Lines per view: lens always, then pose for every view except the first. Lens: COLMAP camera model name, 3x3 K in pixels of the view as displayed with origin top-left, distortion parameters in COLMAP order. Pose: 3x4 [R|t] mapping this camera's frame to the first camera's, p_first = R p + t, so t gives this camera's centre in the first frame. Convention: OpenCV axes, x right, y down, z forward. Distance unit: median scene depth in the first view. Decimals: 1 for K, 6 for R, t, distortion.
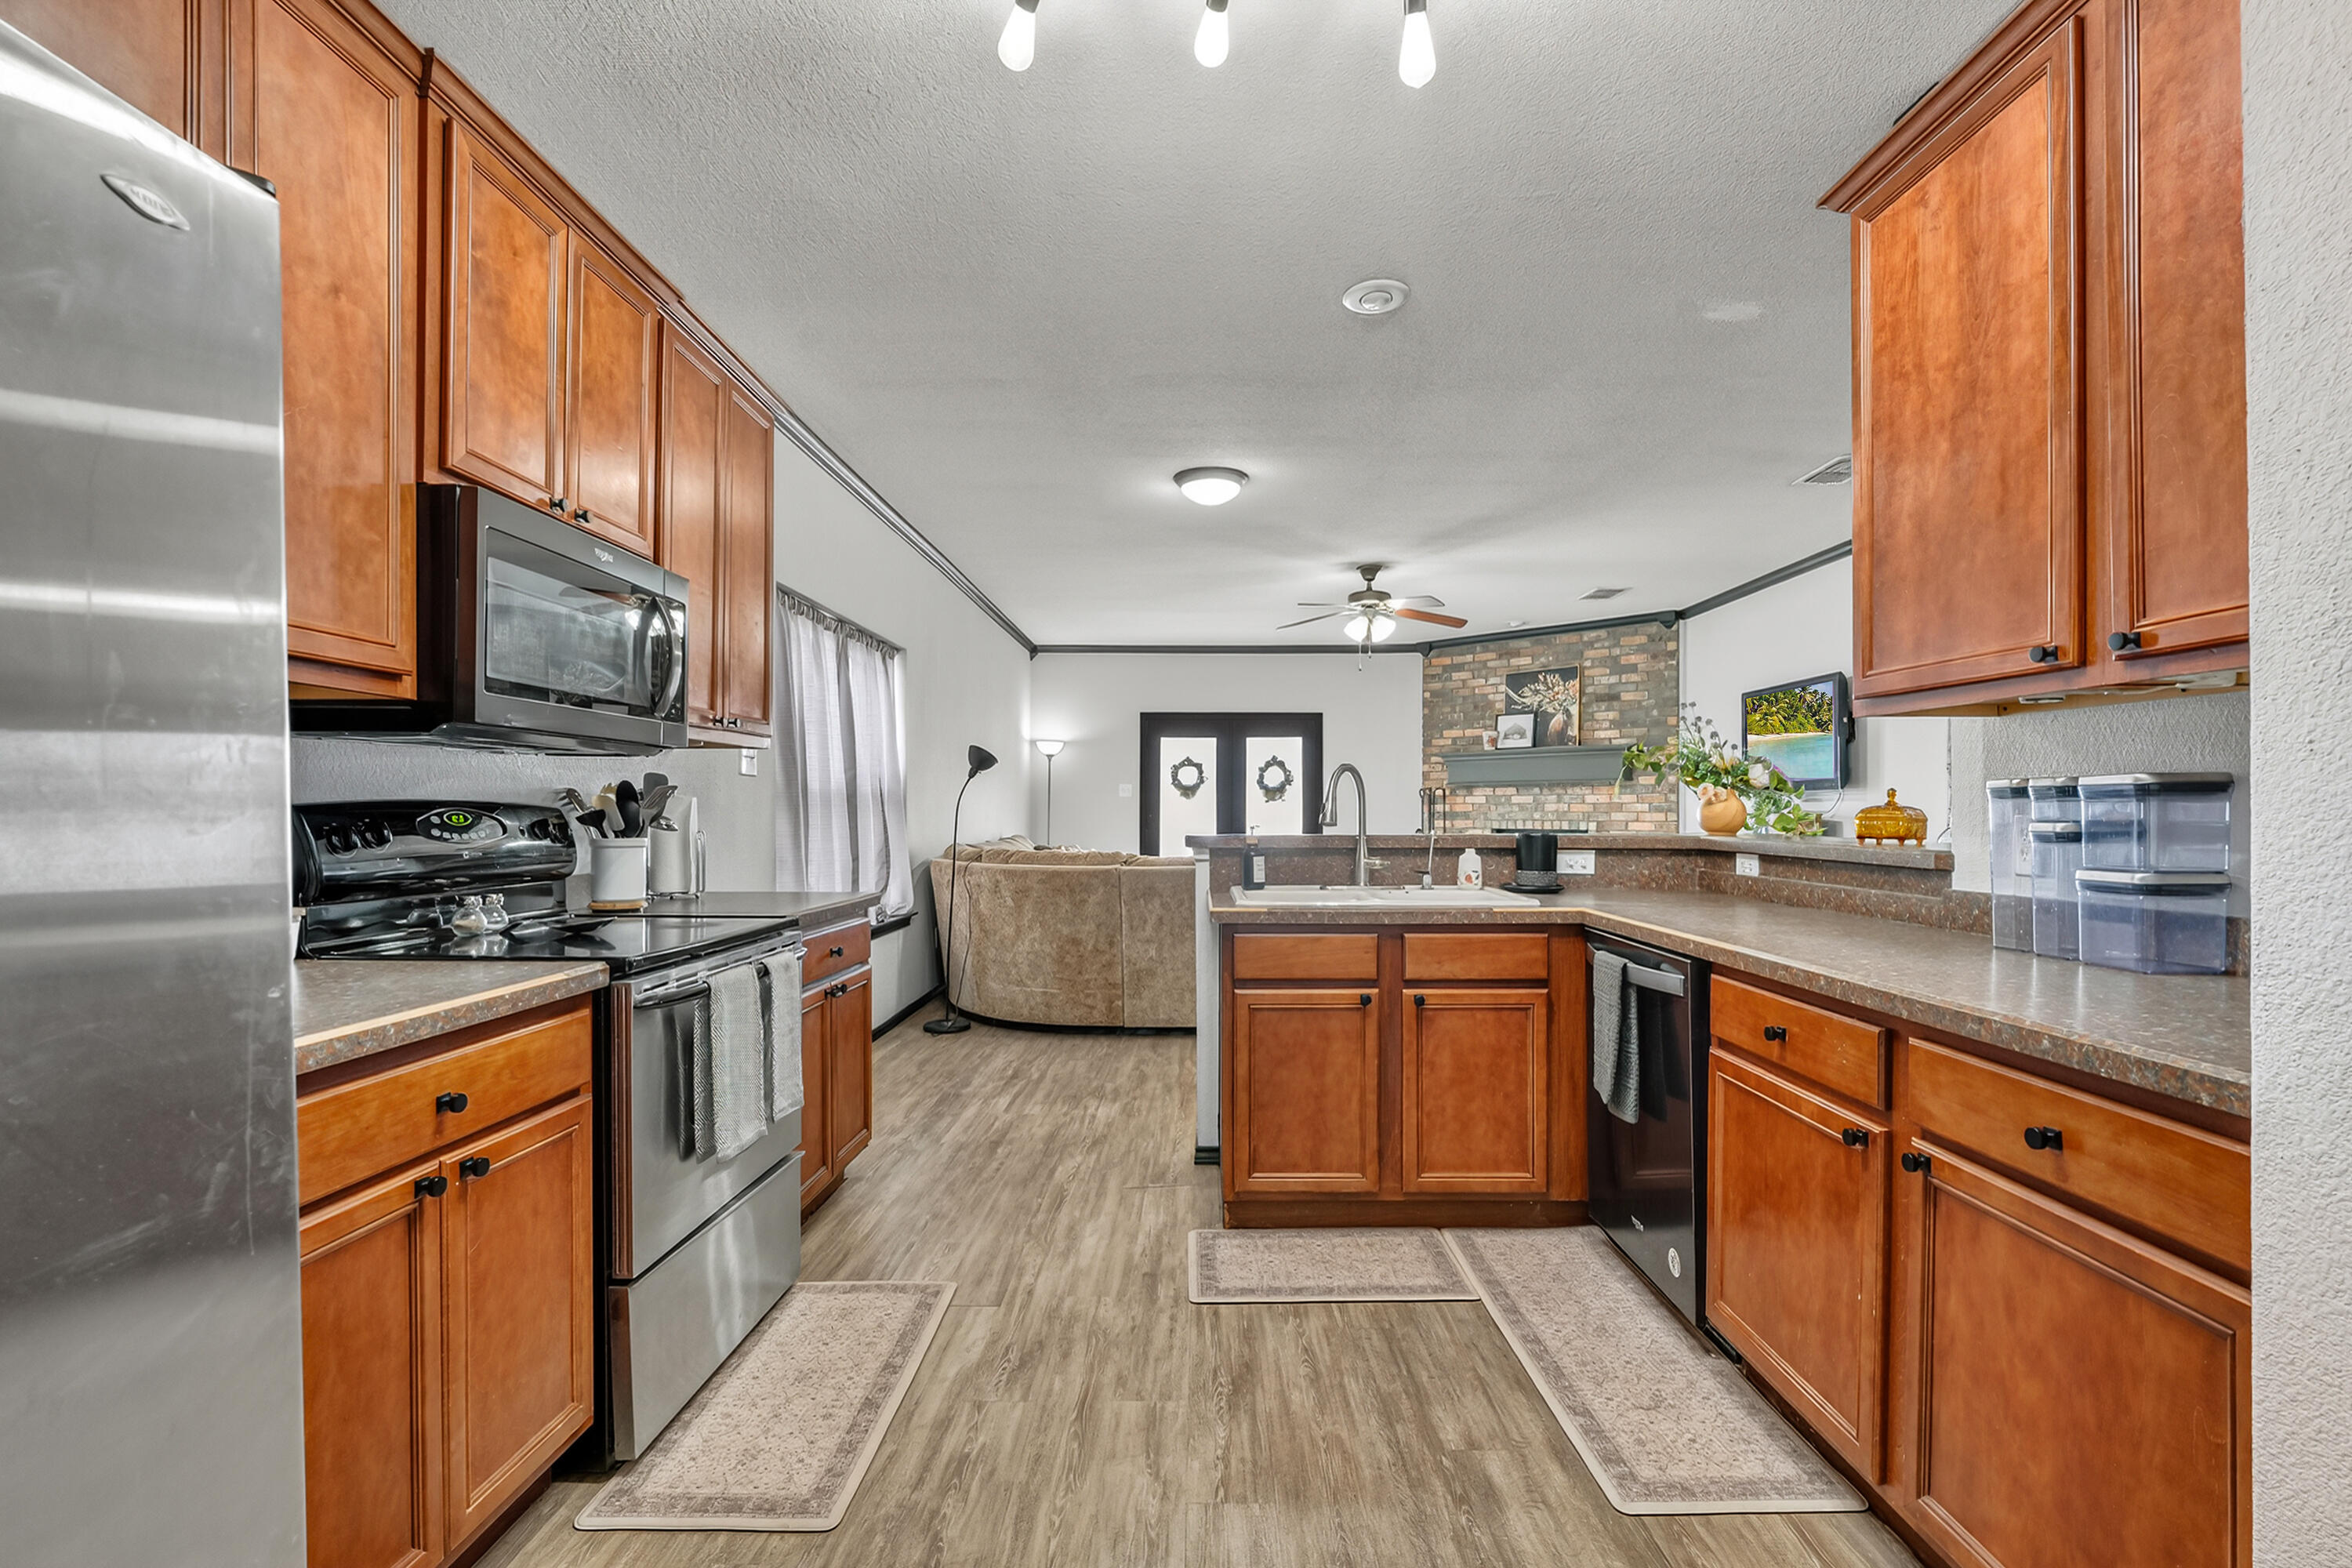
lens RADIAL K [[1052.6, 0, 1194.5], [0, 1052.6, 804.7], [0, 0, 1]] dist [-0.000568, 0.000299]
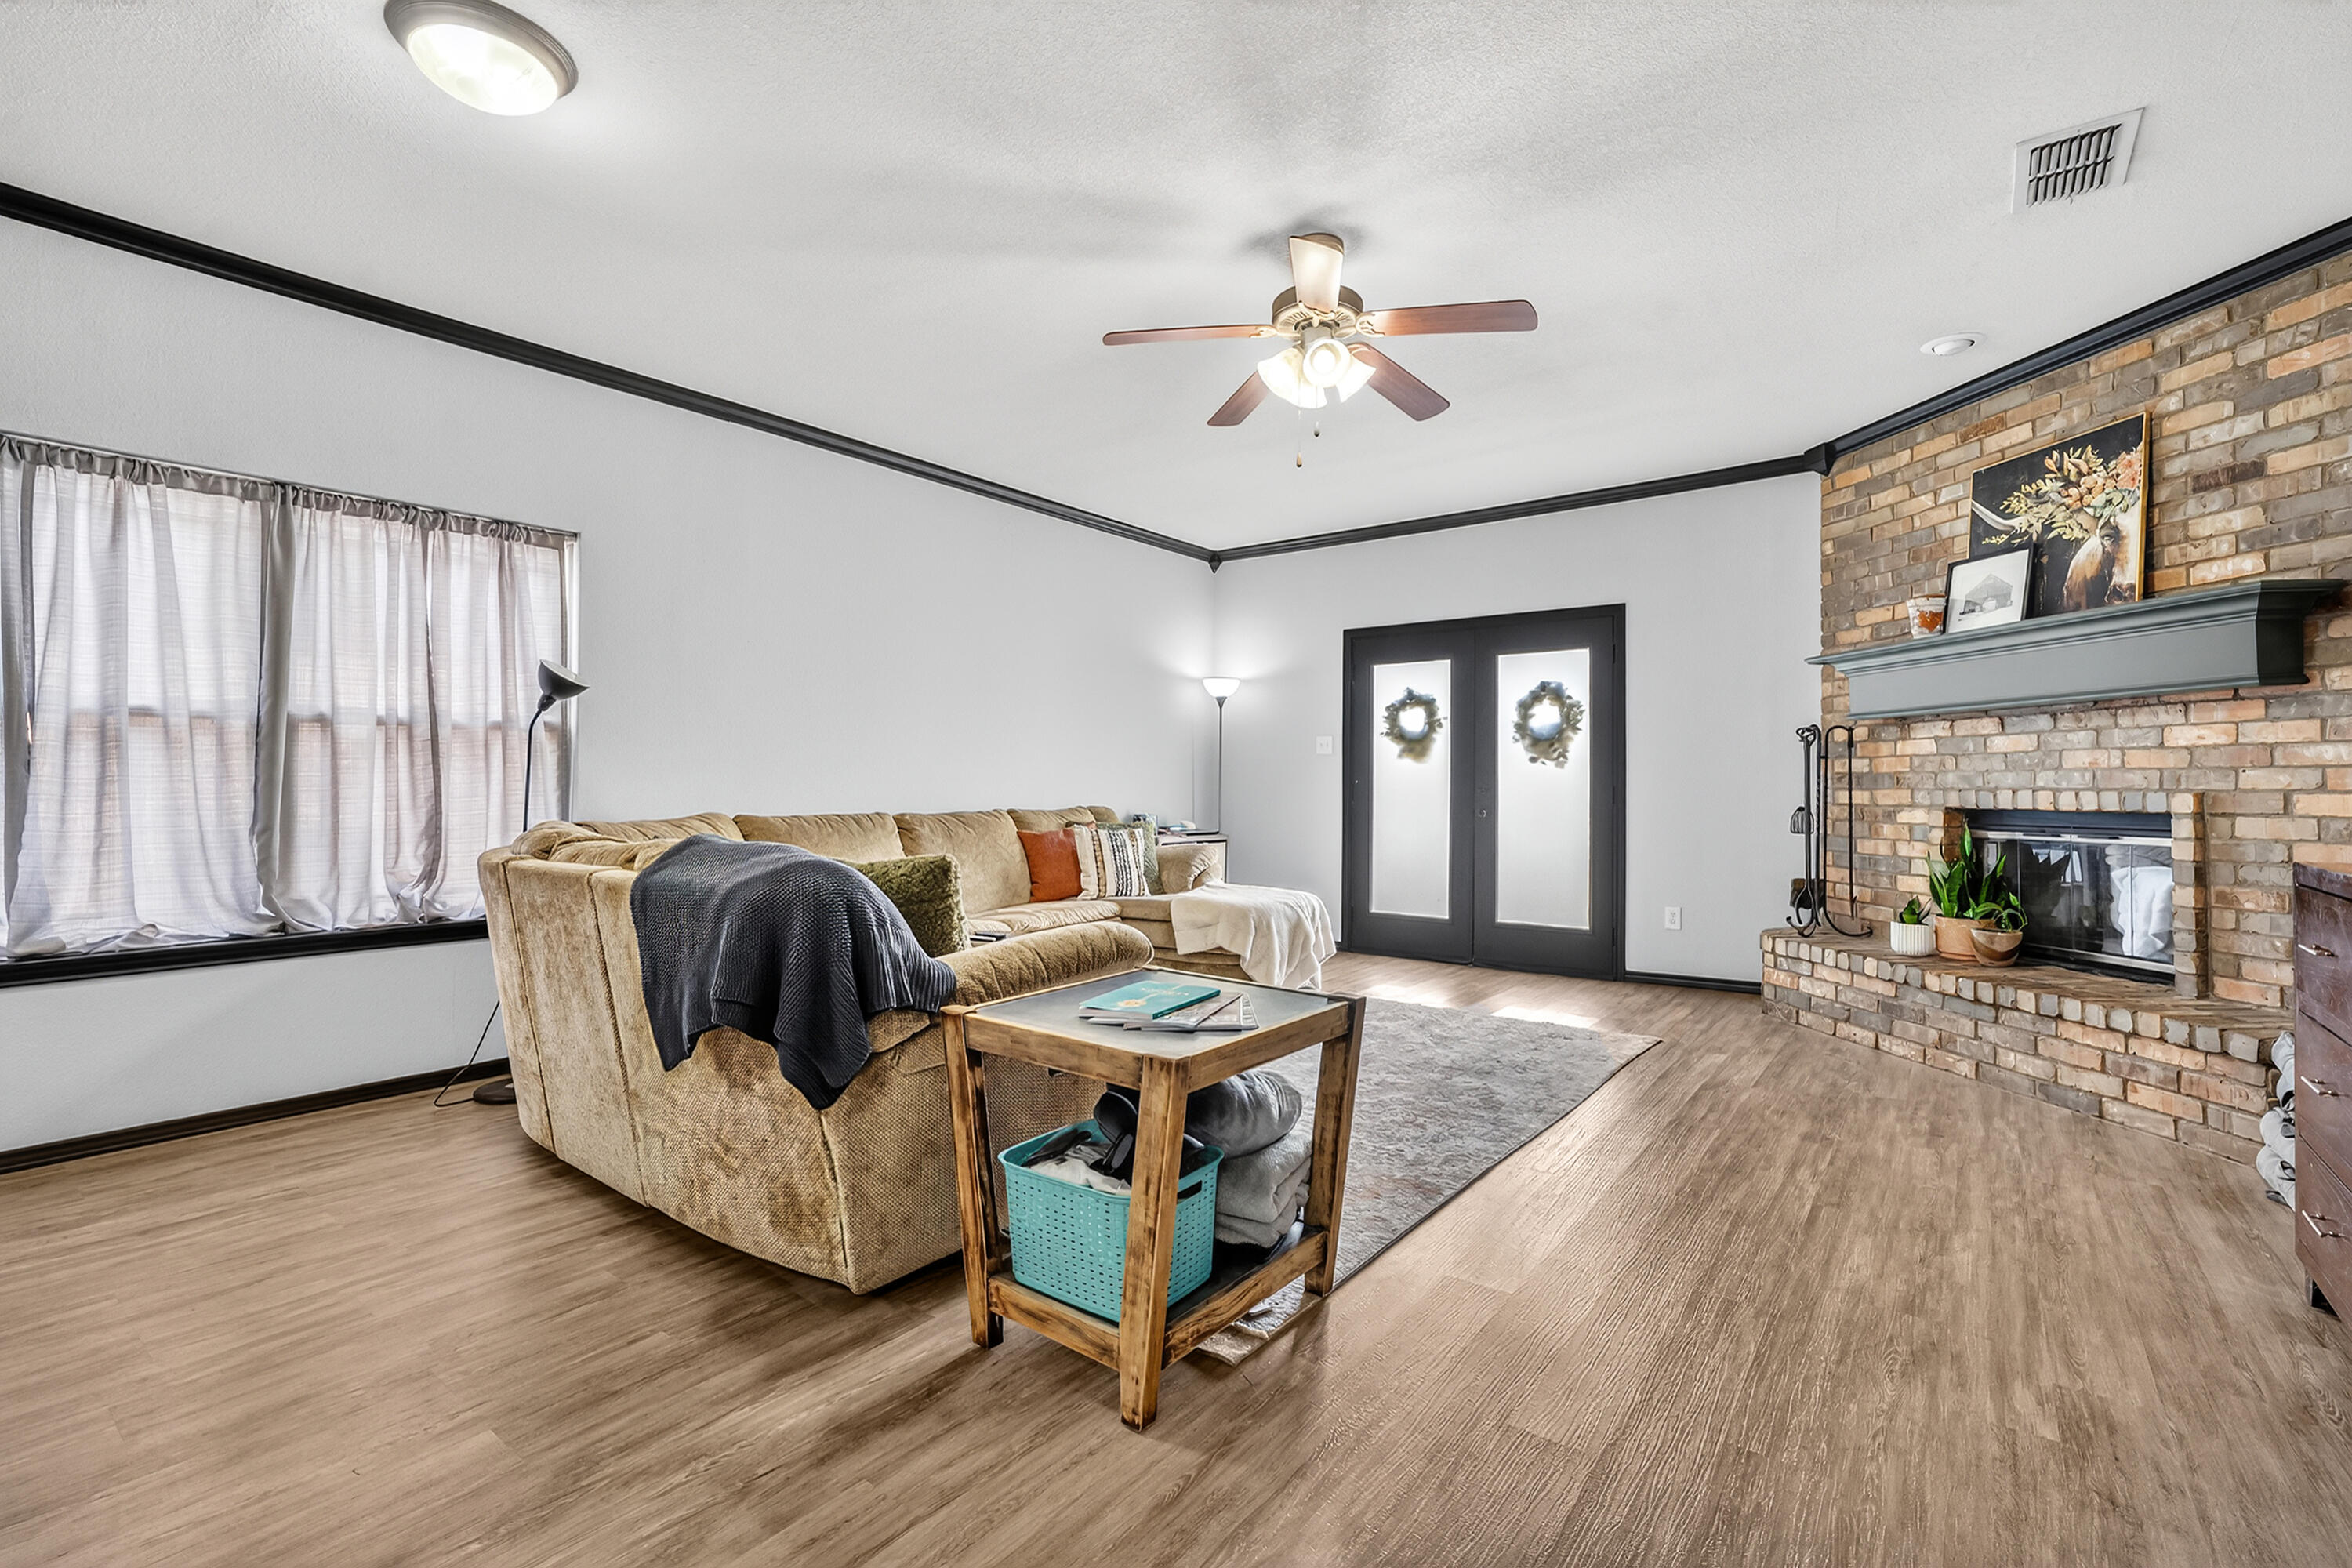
lens RADIAL K [[1052.6, 0, 1168.6], [0, 1052.6, 766.3], [0, 0, 1]] dist [-0.000568, 0.000299]
pose [[0.804899, -0.007734, -0.593361, 0.286407], [-0.000373, 0.999908, -0.013539, 0.010763], [0.593411, 0.011119, 0.804822, 0.423022]]
